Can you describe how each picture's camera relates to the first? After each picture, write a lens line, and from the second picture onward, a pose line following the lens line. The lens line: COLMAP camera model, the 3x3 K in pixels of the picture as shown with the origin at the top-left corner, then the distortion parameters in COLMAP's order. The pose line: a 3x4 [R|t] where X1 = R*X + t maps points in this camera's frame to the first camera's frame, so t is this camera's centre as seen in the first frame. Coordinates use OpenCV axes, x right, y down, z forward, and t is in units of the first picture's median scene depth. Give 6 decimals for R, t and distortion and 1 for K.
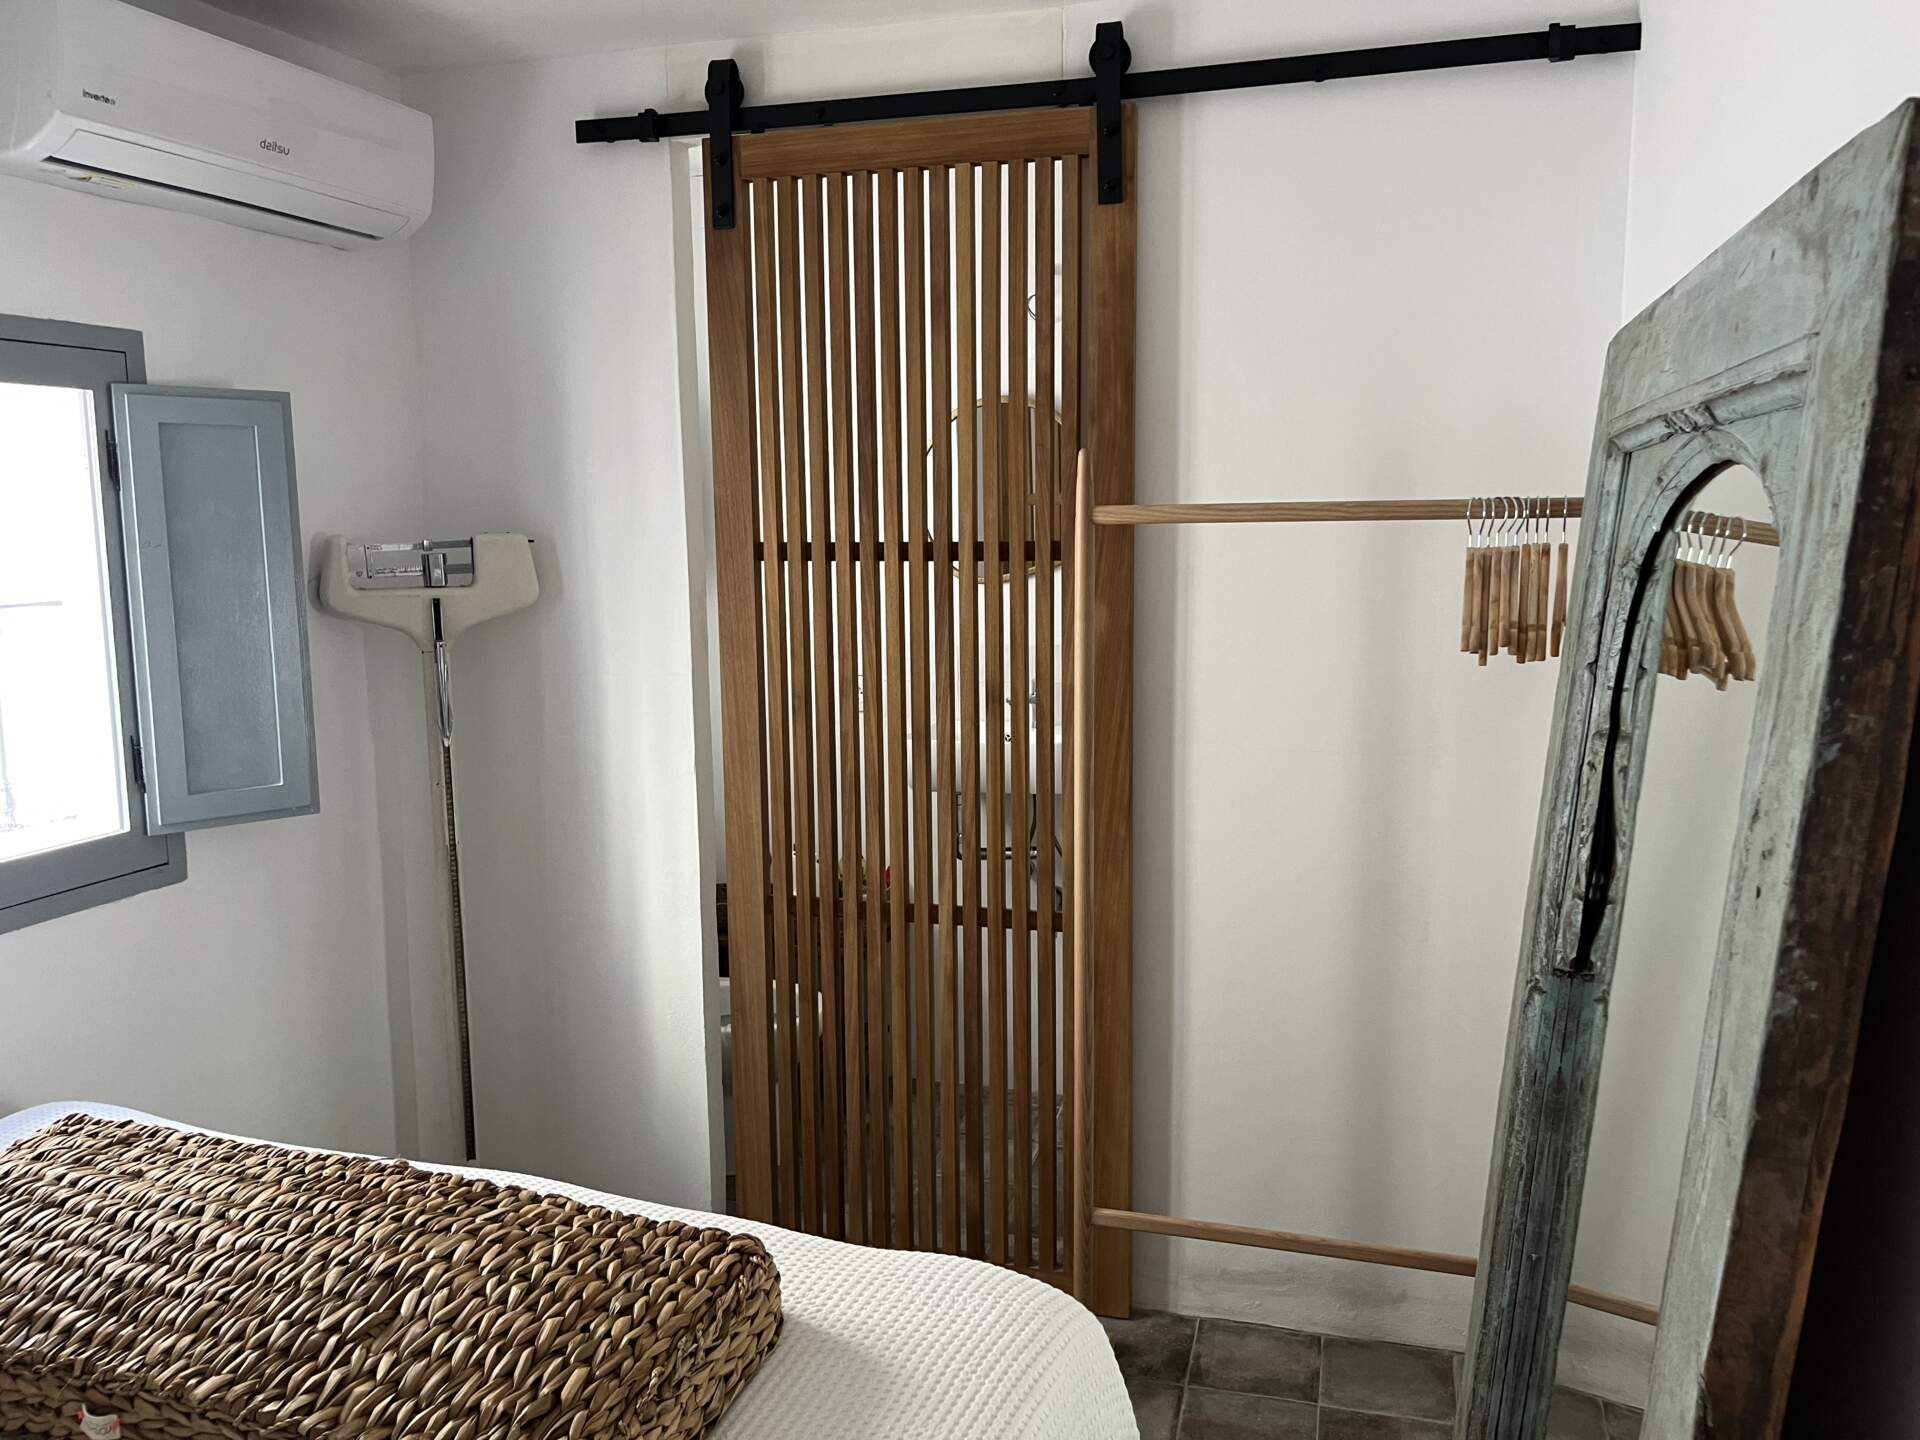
lens RADIAL K [[1458.6, 0, 973.8], [0, 1458.6, 702.4], [0, 0, 1]] dist [0.071045, -0.098850]
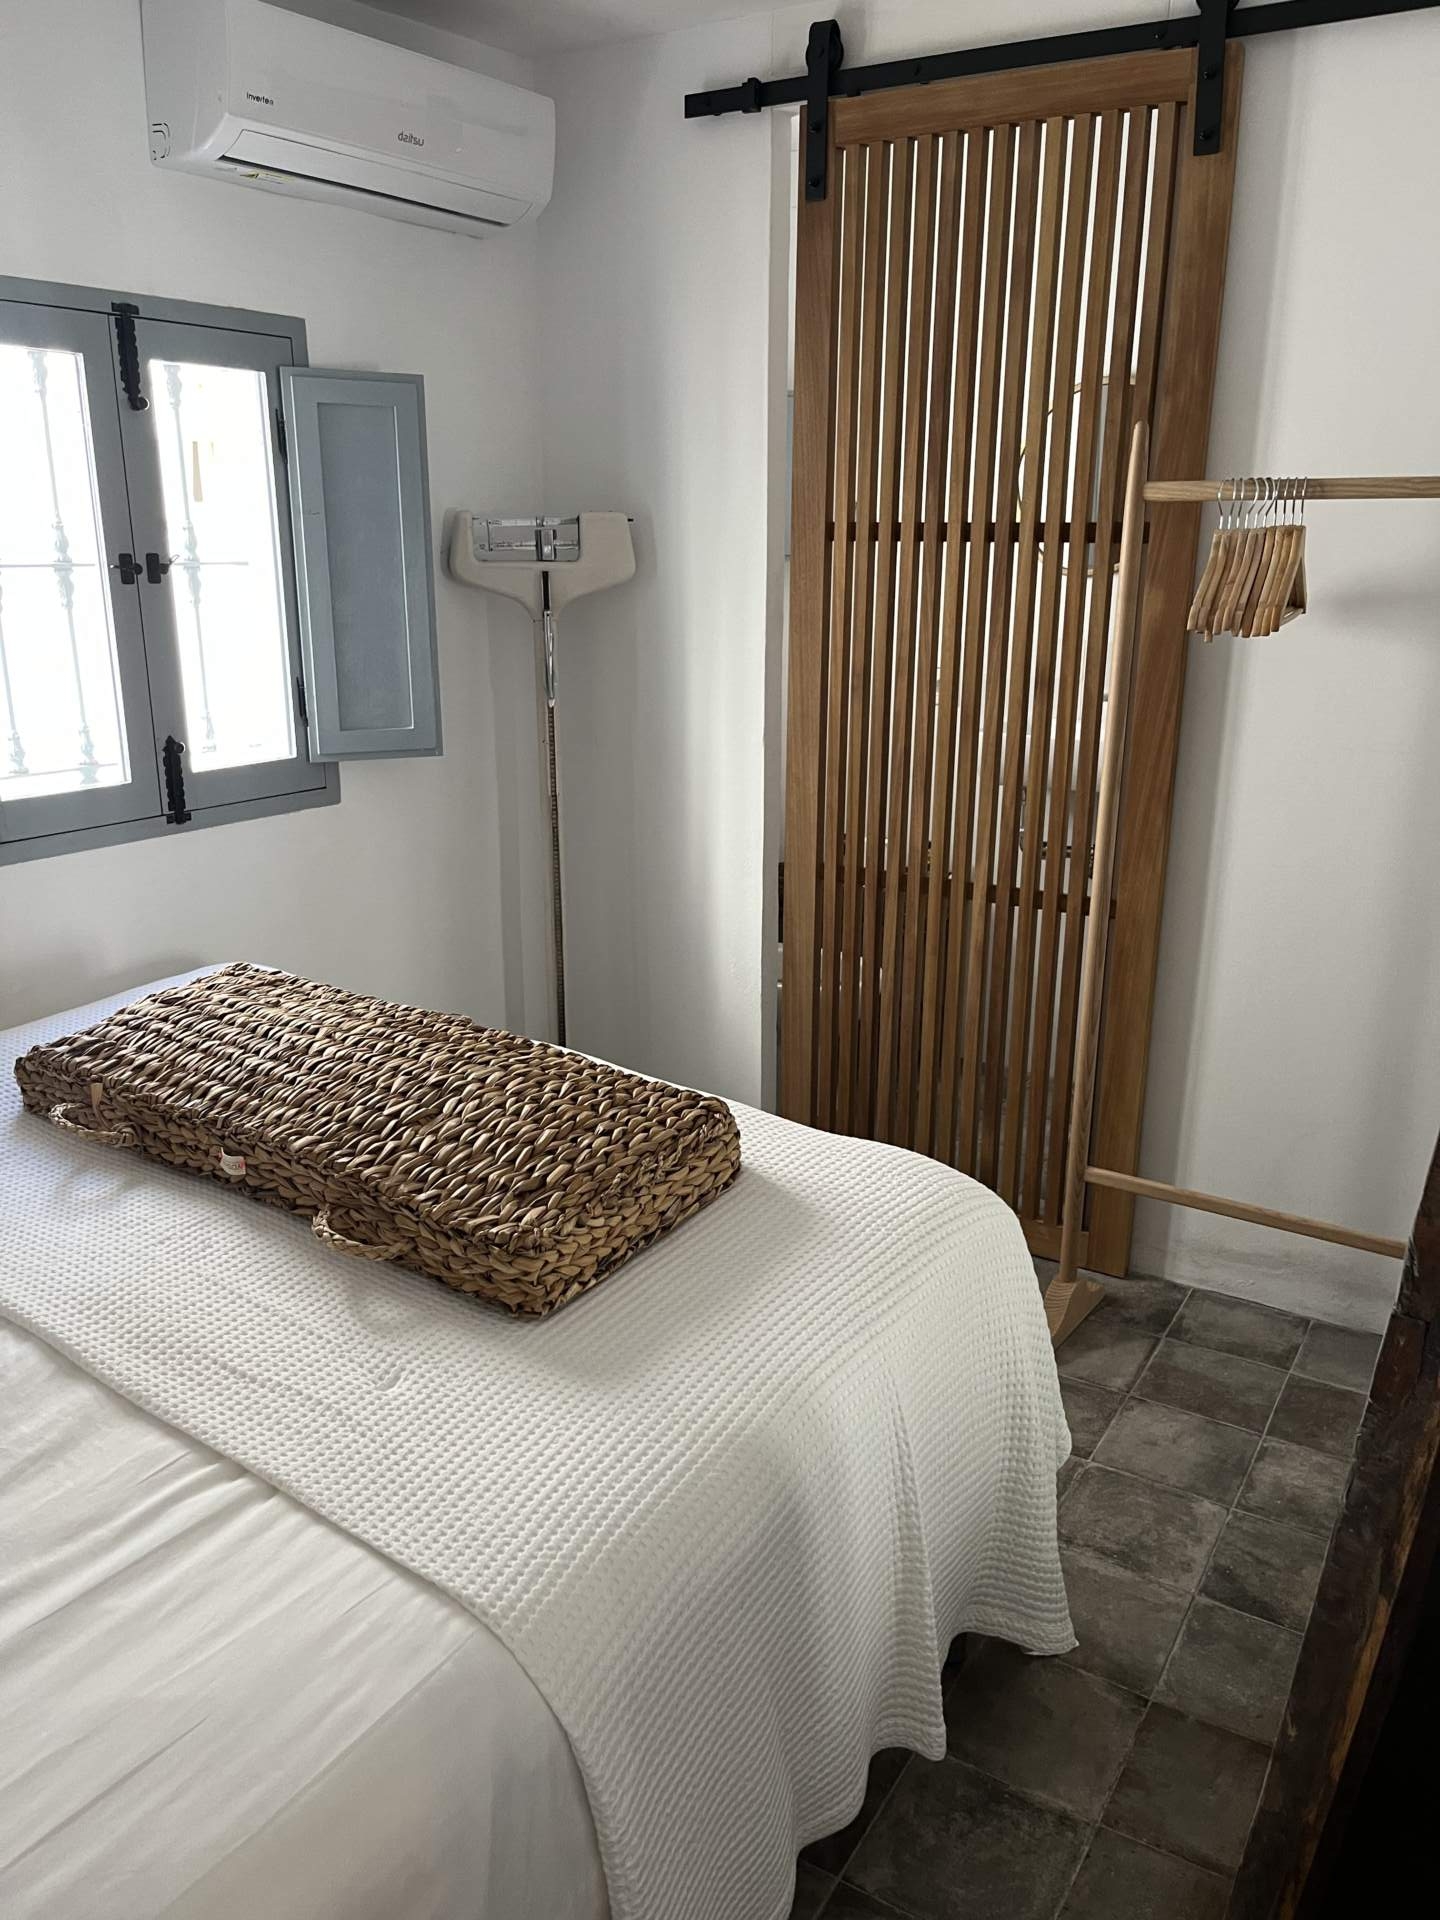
lens RADIAL K [[1458.6, 0, 720.4], [0, 1458.6, 961.2], [0, 0, 1]] dist [0.071045, -0.098850]
pose [[0.959676, 0.095336, -0.264450, 0.093398], [-0.052108, 0.984762, 0.165918, 0.032347], [0.276238, -0.145447, 0.950020, -0.070344]]
